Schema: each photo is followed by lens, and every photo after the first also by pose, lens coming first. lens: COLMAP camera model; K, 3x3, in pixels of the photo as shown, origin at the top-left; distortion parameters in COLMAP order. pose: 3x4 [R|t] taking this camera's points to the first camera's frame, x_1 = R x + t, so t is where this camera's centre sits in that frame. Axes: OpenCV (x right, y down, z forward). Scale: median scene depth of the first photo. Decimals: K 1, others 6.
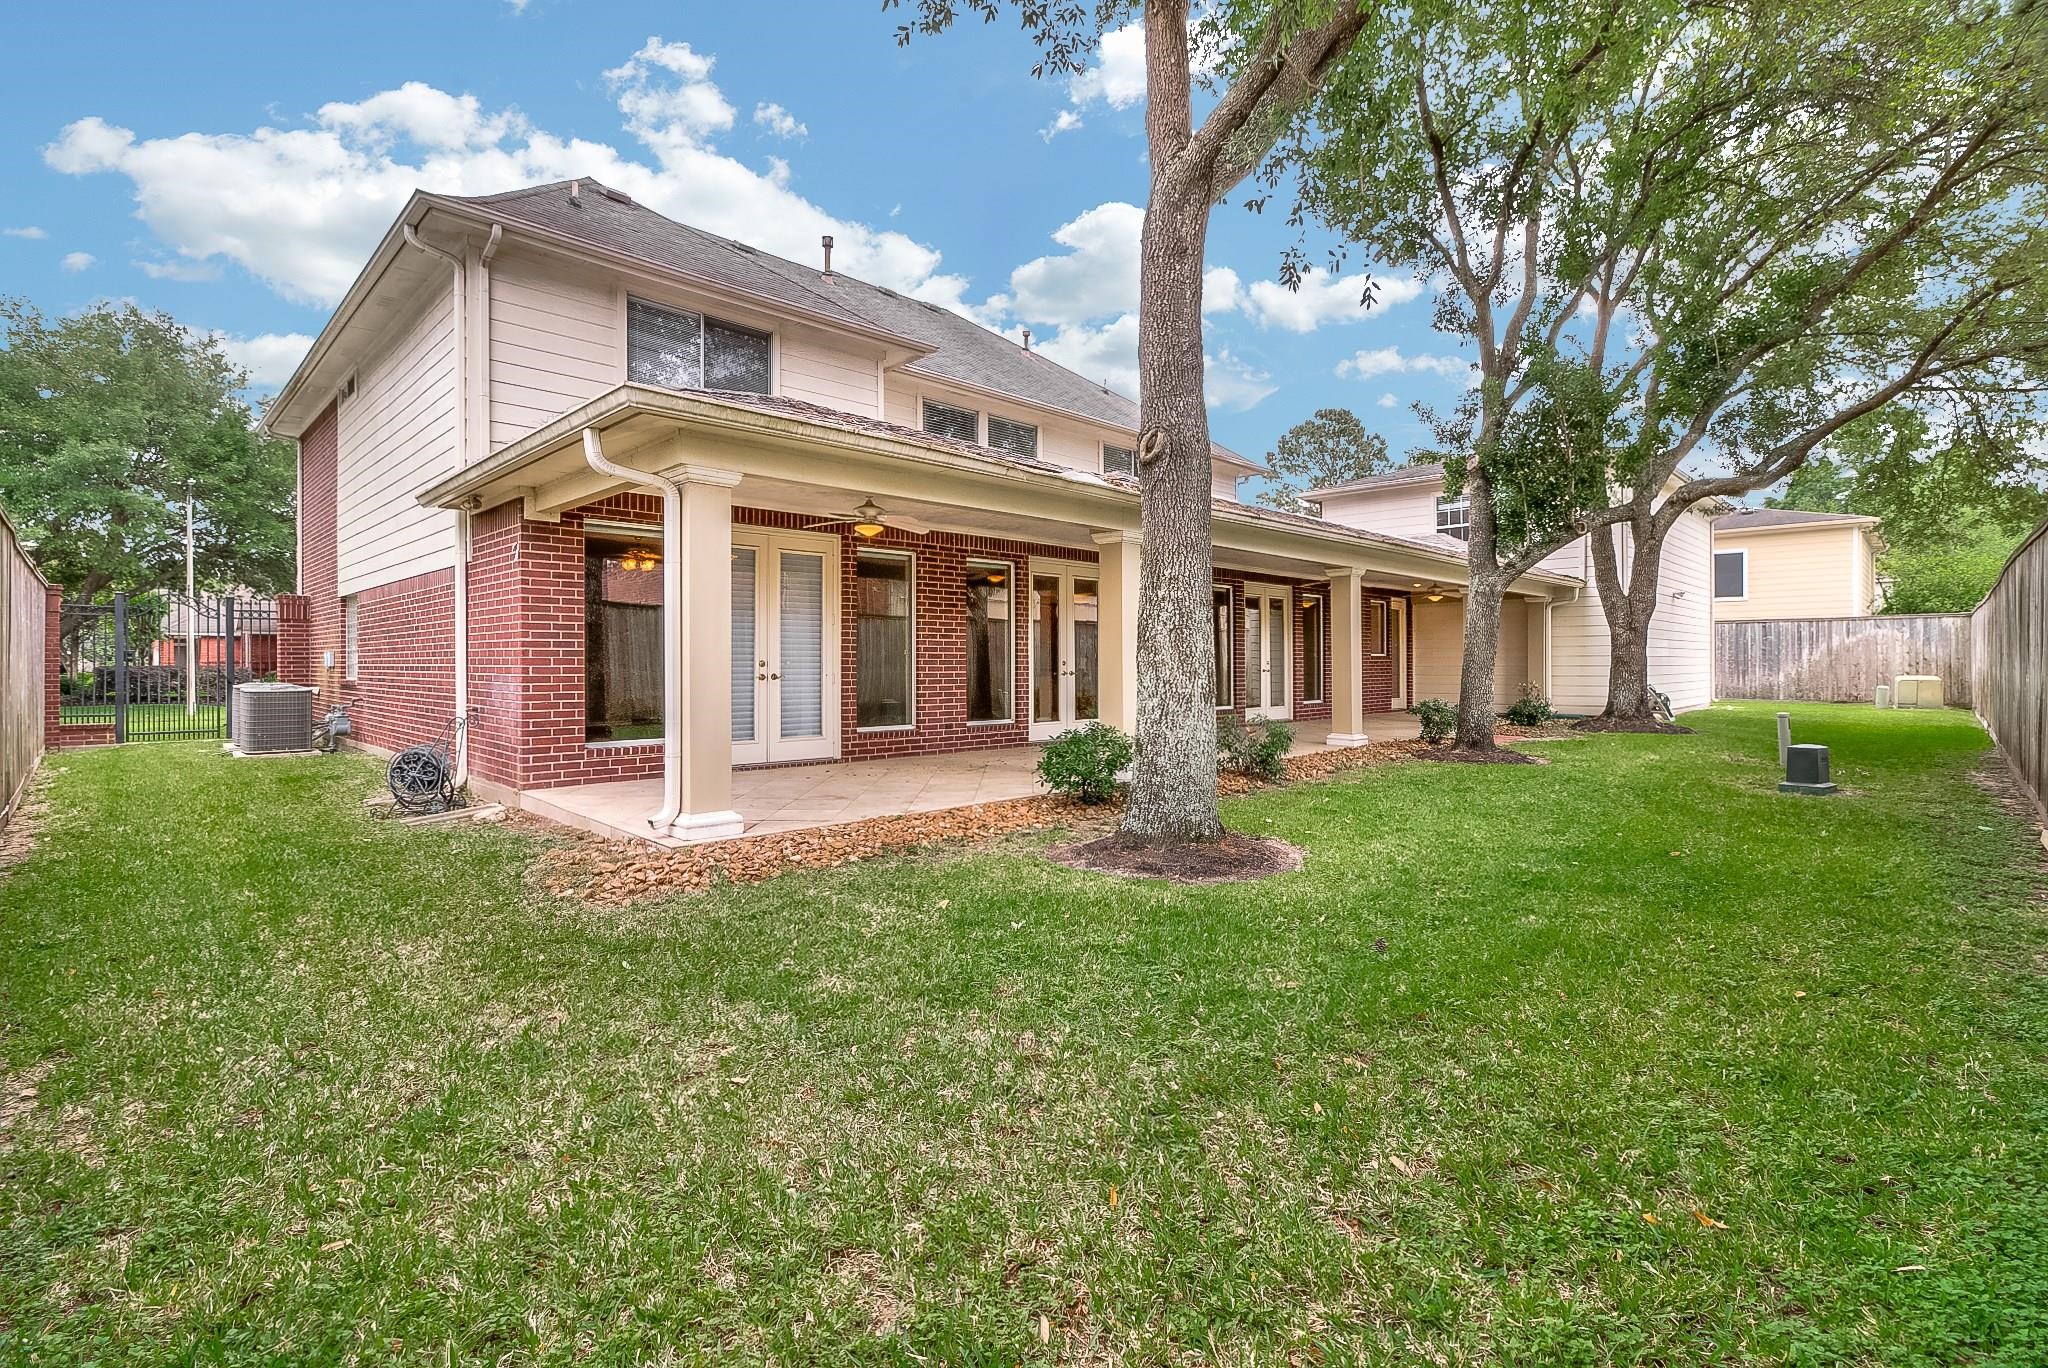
lens RADIAL K [[939.3, 0, 1018.7], [0, 939.3, 674.2], [0, 0, 1]] dist [-0.005430, 0.001974]
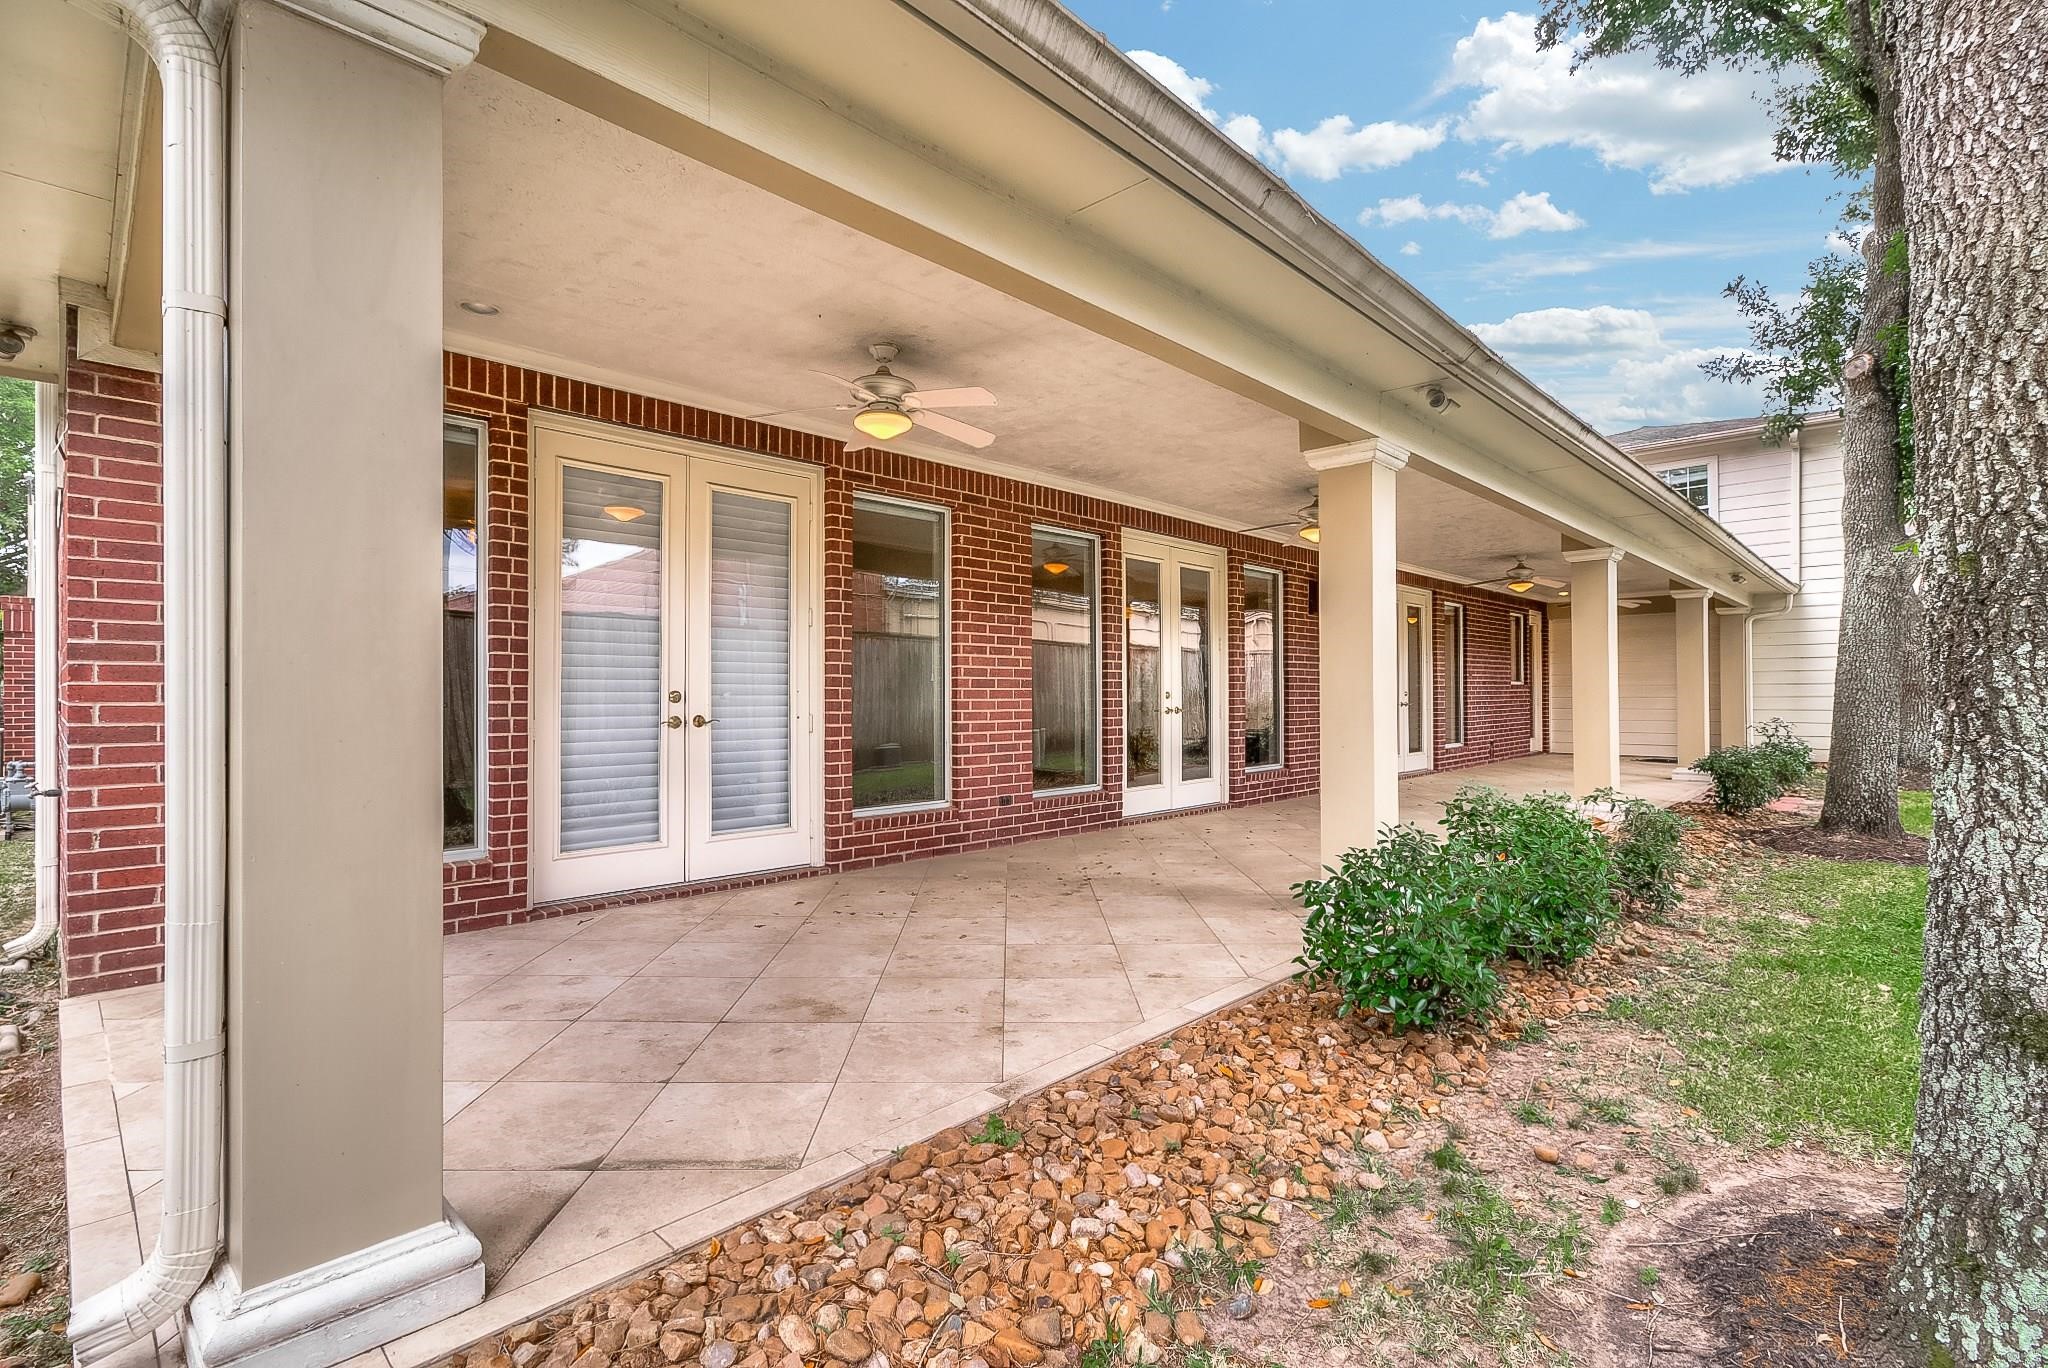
lens RADIAL K [[939.3, 0, 1031.6], [0, 939.3, 688.7], [0, 0, 1]] dist [-0.005430, 0.001974]
pose [[0.999298, -0.003140, 0.037320, -0.081746], [0.003890, 0.999791, -0.020046, -0.003847], [-0.037249, 0.020177, 0.999102, 0.411546]]
